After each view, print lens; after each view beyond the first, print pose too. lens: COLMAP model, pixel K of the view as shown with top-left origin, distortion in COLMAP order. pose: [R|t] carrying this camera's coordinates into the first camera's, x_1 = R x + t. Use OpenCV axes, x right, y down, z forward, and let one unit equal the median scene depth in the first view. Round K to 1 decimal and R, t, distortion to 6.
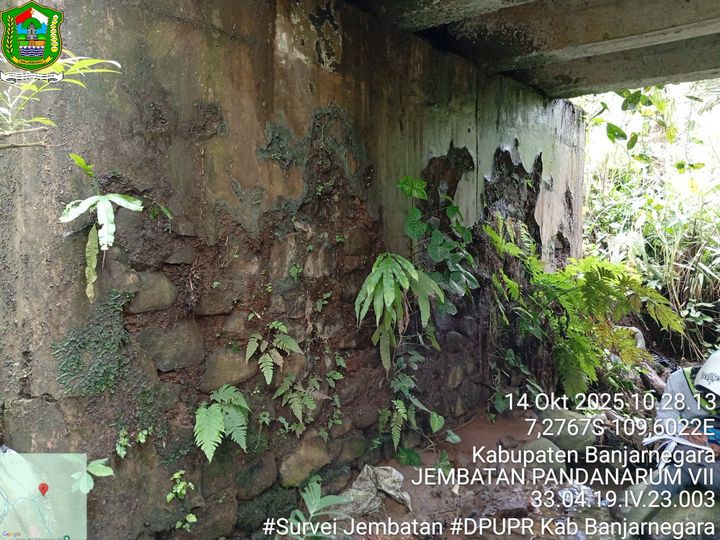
lens RADIAL K [[548.4, 0, 358.0], [0, 548.4, 270.3], [0, 0, 1]] dist [0.099948, -0.210141]
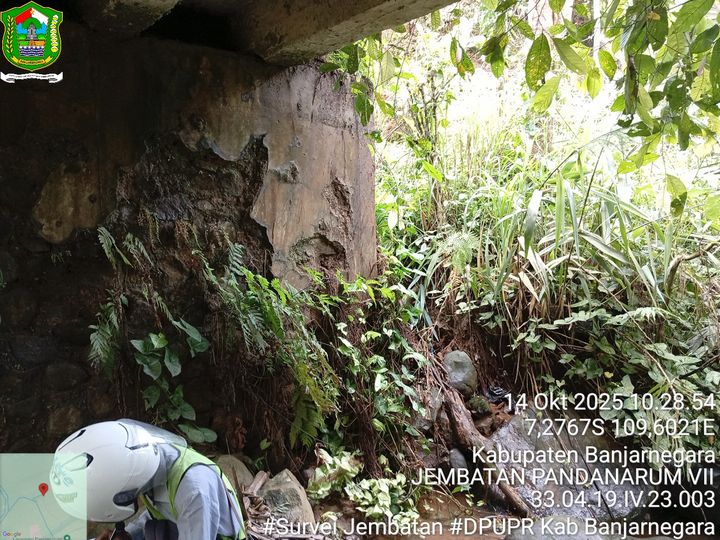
lens RADIAL K [[548.4, 0, 358.0], [0, 548.4, 270.3], [0, 0, 1]] dist [0.099948, -0.210141]
pose [[0.983561, -0.000049, -0.180576, 1.026883], [0.000153, 1.000000, 0.000563, -0.031994], [0.180576, -0.000581, 0.983561, 0.413764]]
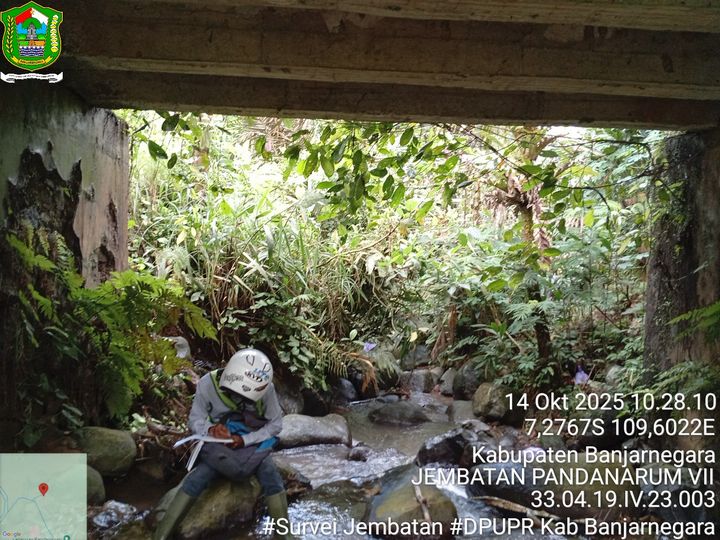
lens RADIAL K [[548.4, 0, 358.0], [0, 548.4, 270.3], [0, 0, 1]] dist [0.099948, -0.210141]
pose [[0.731279, -0.003479, 0.682070, 0.054361], [0.020122, 0.999662, -0.016475, -0.000639], [-0.681782, 0.025772, 0.731101, -0.014024]]
